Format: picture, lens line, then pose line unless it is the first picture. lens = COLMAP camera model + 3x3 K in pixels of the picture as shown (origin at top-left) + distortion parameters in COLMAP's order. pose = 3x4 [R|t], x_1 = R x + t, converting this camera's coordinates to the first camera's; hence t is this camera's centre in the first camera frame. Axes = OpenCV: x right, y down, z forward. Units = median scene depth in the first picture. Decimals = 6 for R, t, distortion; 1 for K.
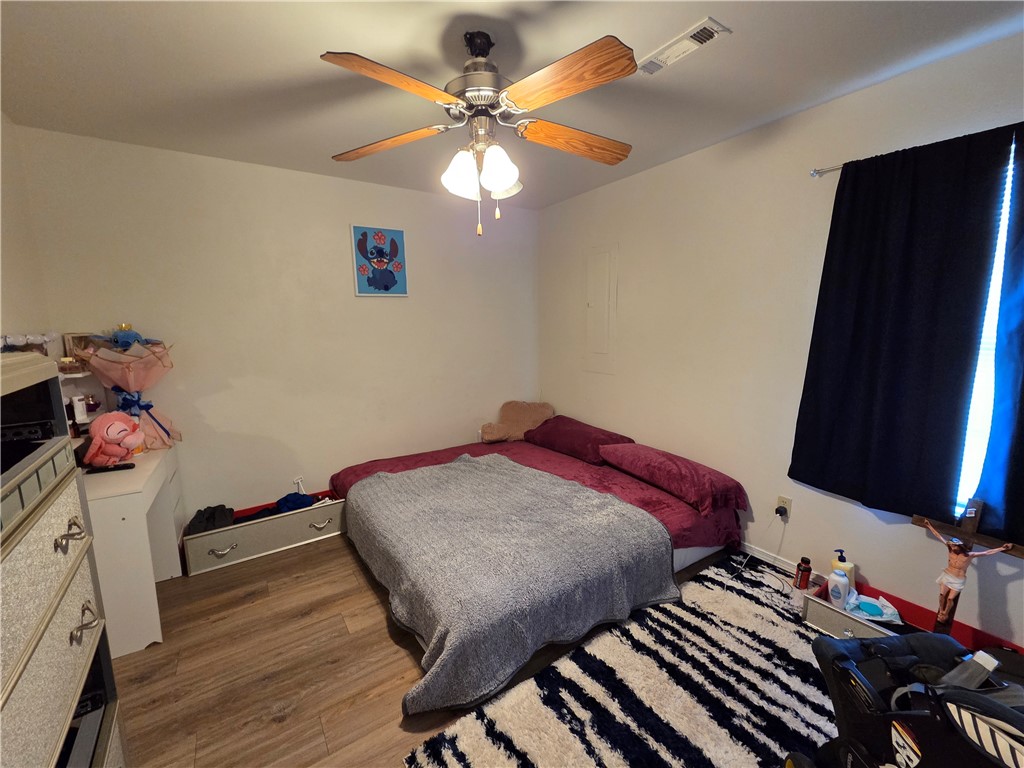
lens RADIAL K [[420.5, 0, 507.1], [0, 420.5, 385.3], [0, 0, 1]] dist [-0.000127, 0.000067]
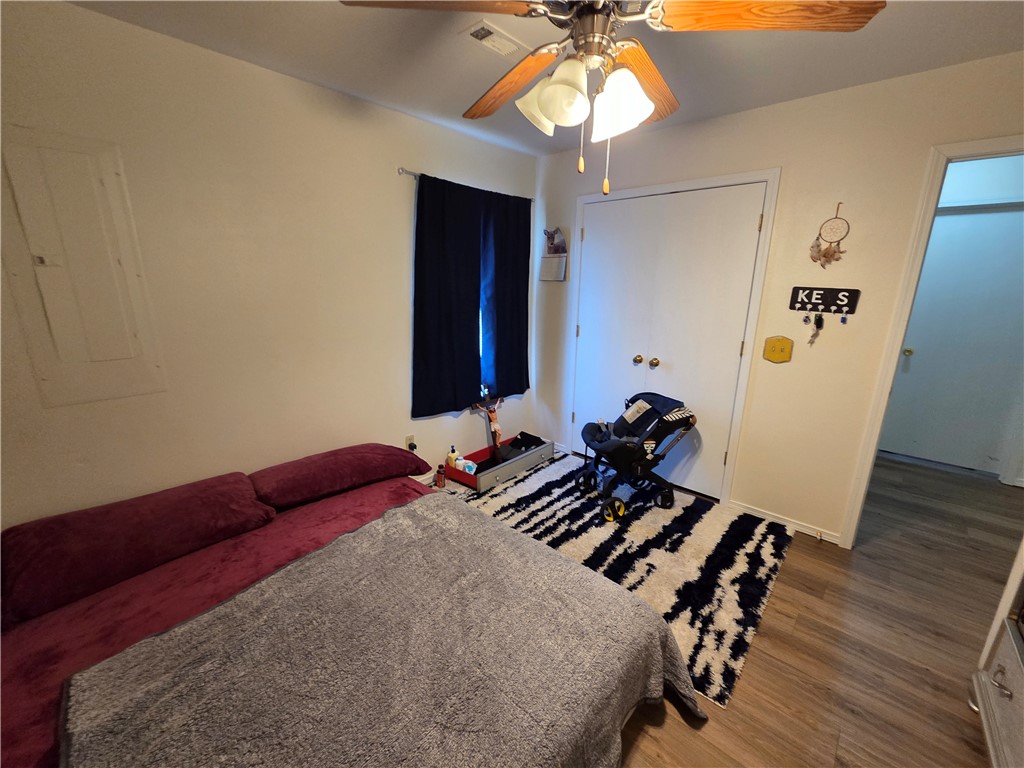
lens RADIAL K [[420.5, 0, 507.1], [0, 420.5, 385.3], [0, 0, 1]] dist [-0.000127, 0.000067]
pose [[-0.237338, -0.224721, 0.945077, -0.753022], [0.144413, 0.953903, 0.263086, -0.222125], [-0.960633, 0.198922, -0.193945, 1.249857]]
